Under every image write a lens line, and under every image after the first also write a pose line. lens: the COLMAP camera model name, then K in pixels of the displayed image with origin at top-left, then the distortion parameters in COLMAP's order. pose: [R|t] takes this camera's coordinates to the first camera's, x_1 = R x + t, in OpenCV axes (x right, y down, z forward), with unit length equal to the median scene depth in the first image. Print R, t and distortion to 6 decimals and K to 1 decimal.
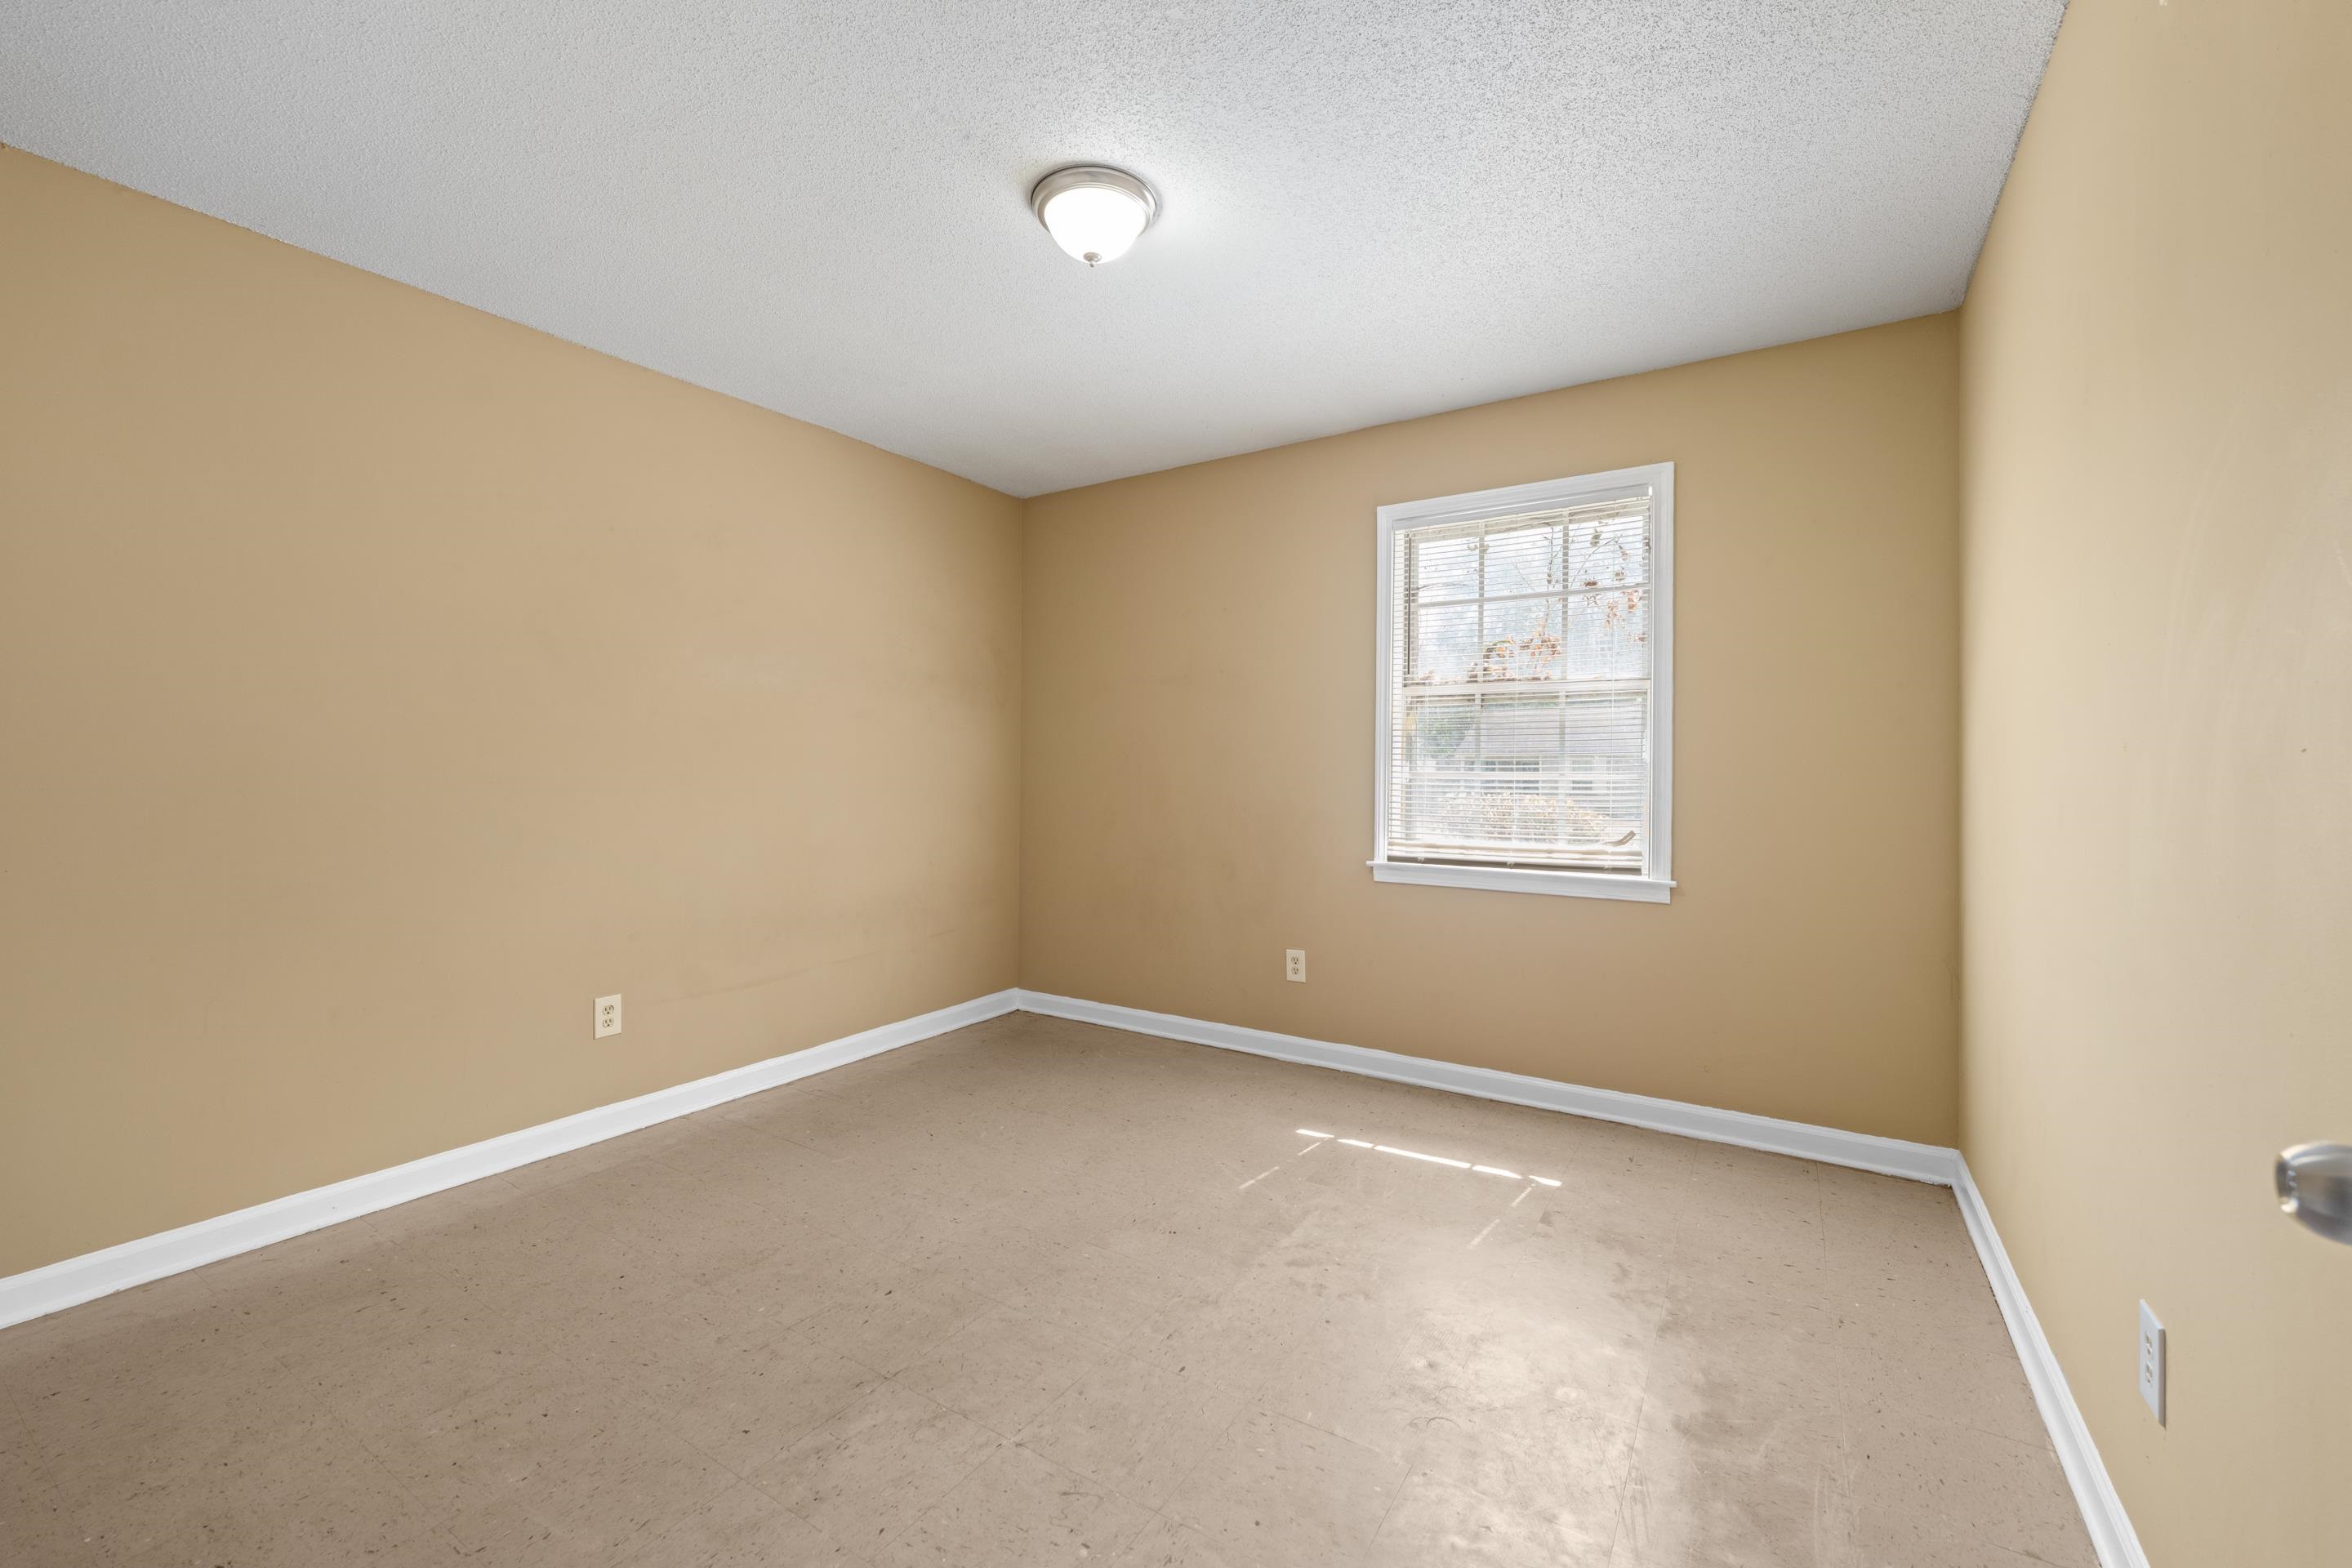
lens RADIAL K [[1135.5, 0, 1153.7], [0, 1135.5, 775.7], [0, 0, 1]] dist [-0.009844, 0.000213]
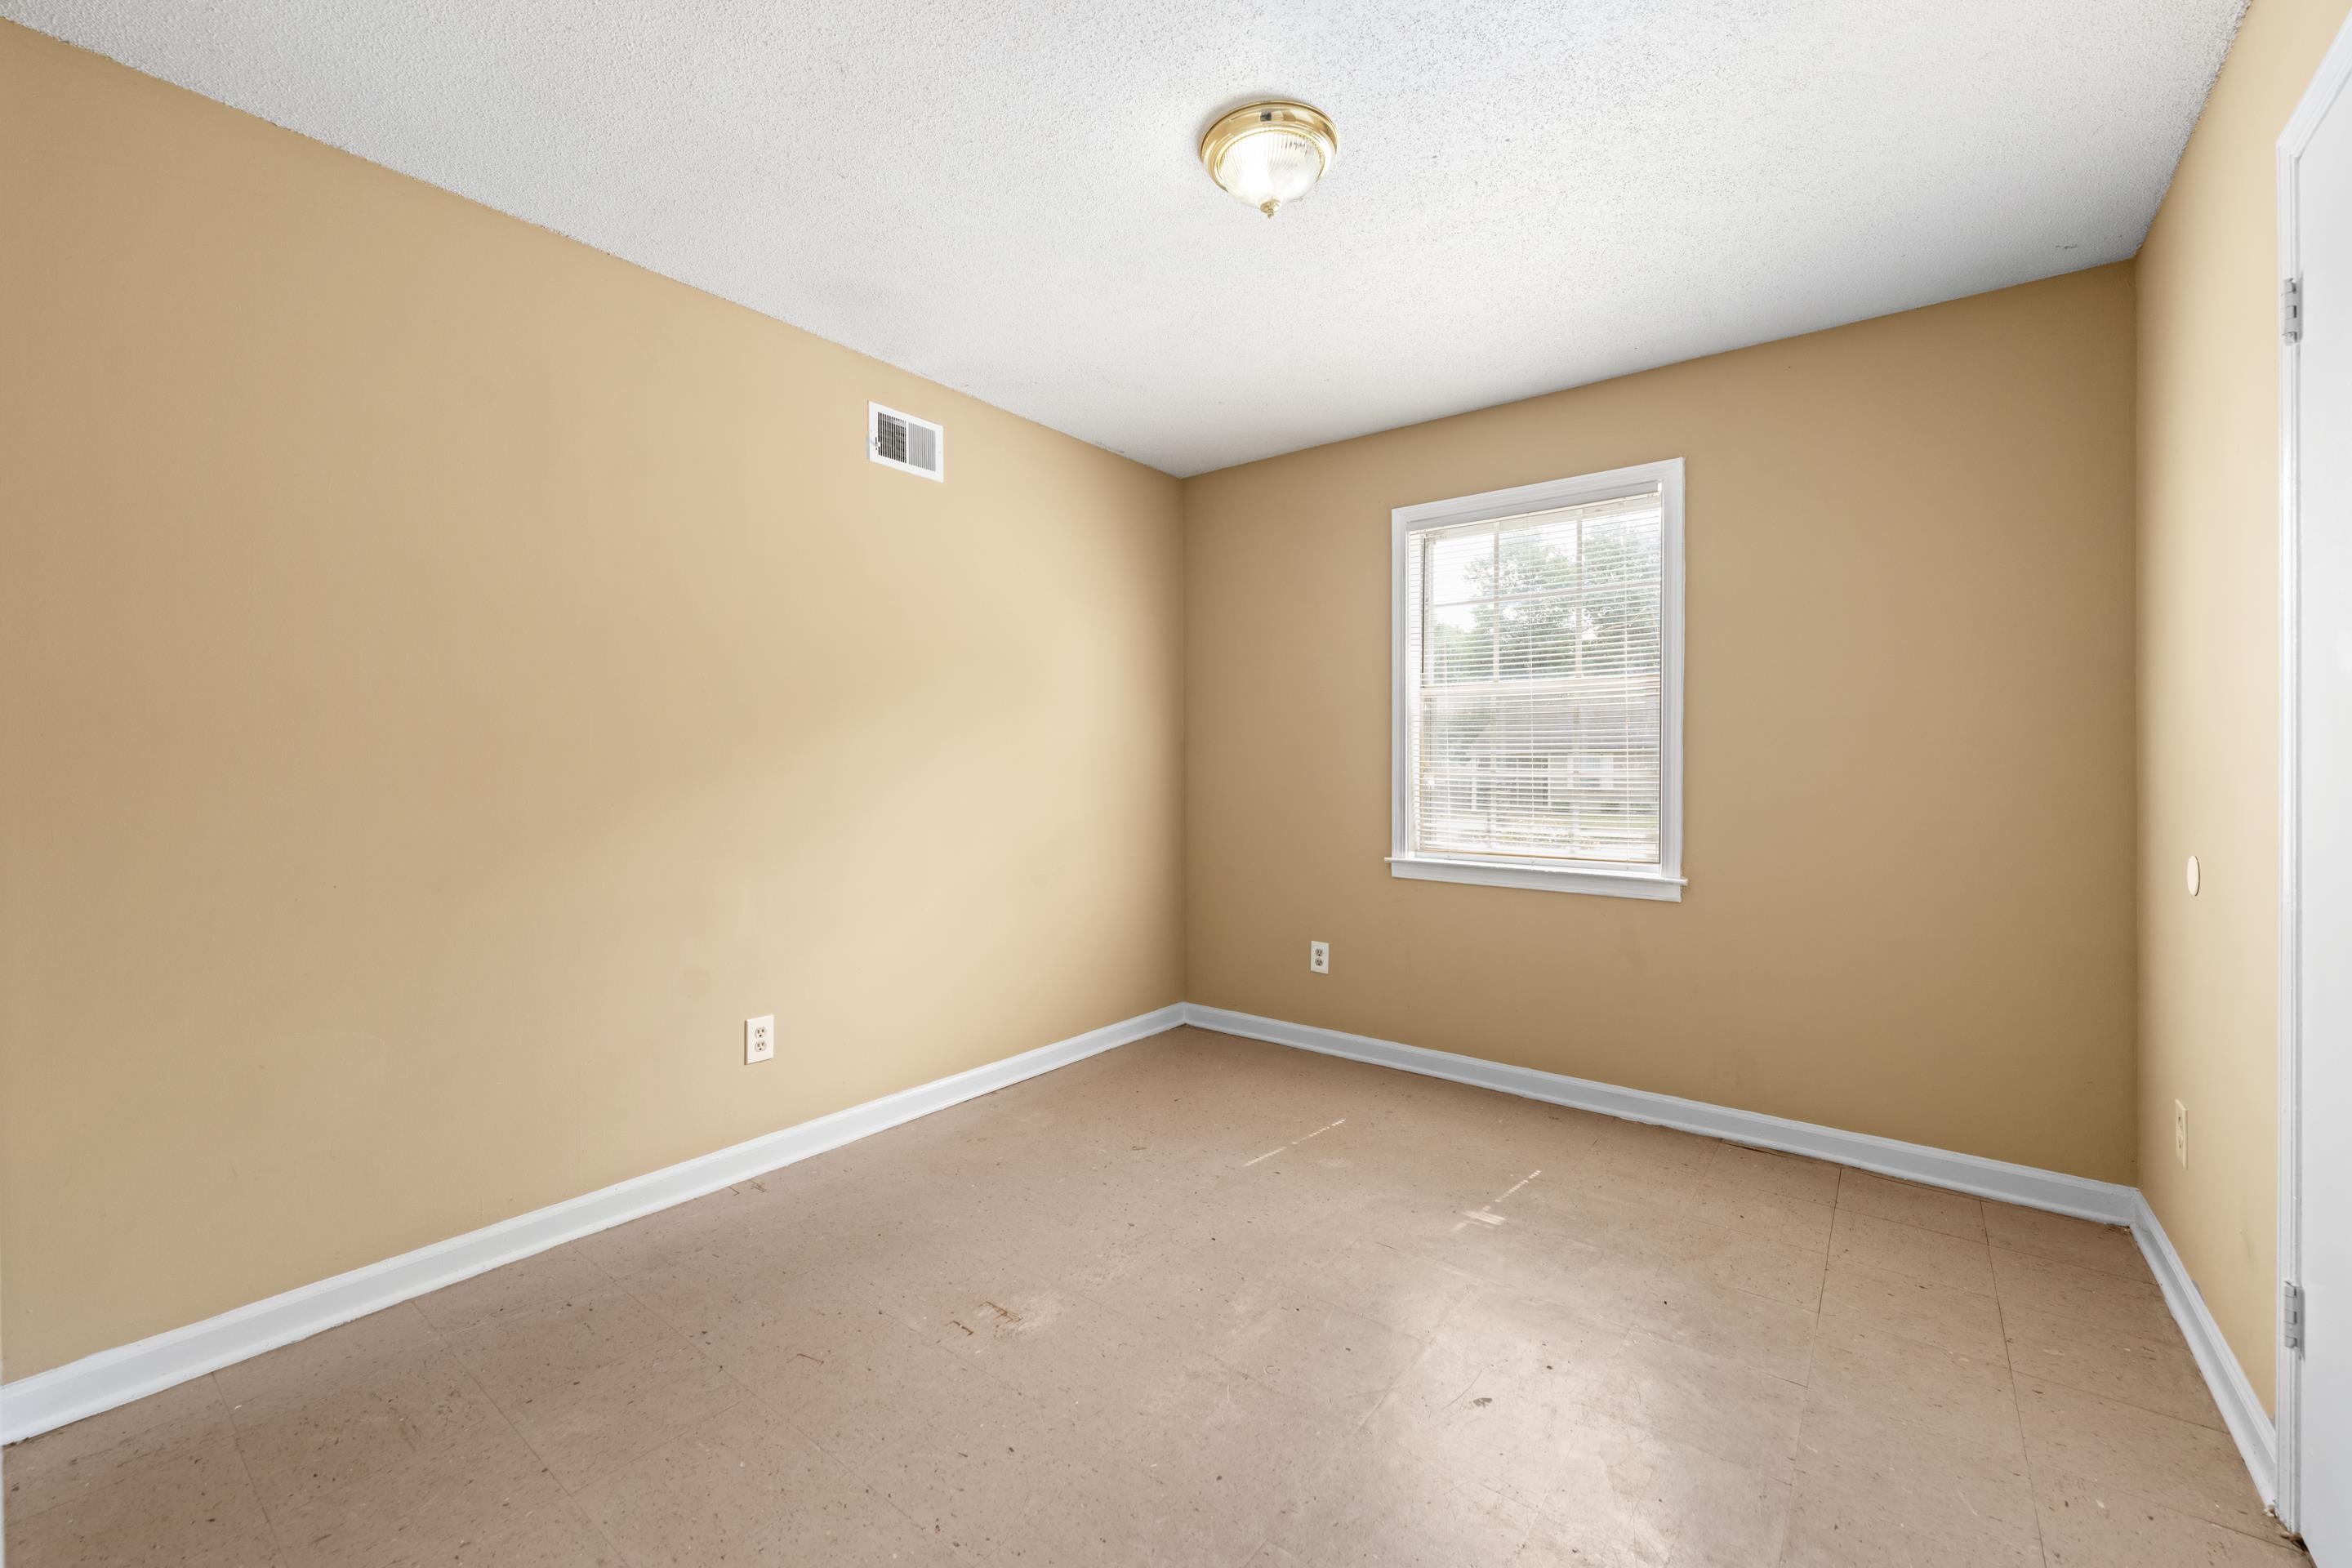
lens RADIAL K [[1241.9, 0, 1189.4], [0, 1241.9, 786.8], [0, 0, 1]] dist [-0.021605, 0.000365]
pose [[0.992417, 0.002747, -0.122886, 0.154623], [-0.001390, 0.999937, 0.011125, 0.000290], [0.122909, -0.010870, 0.992358, -0.130258]]
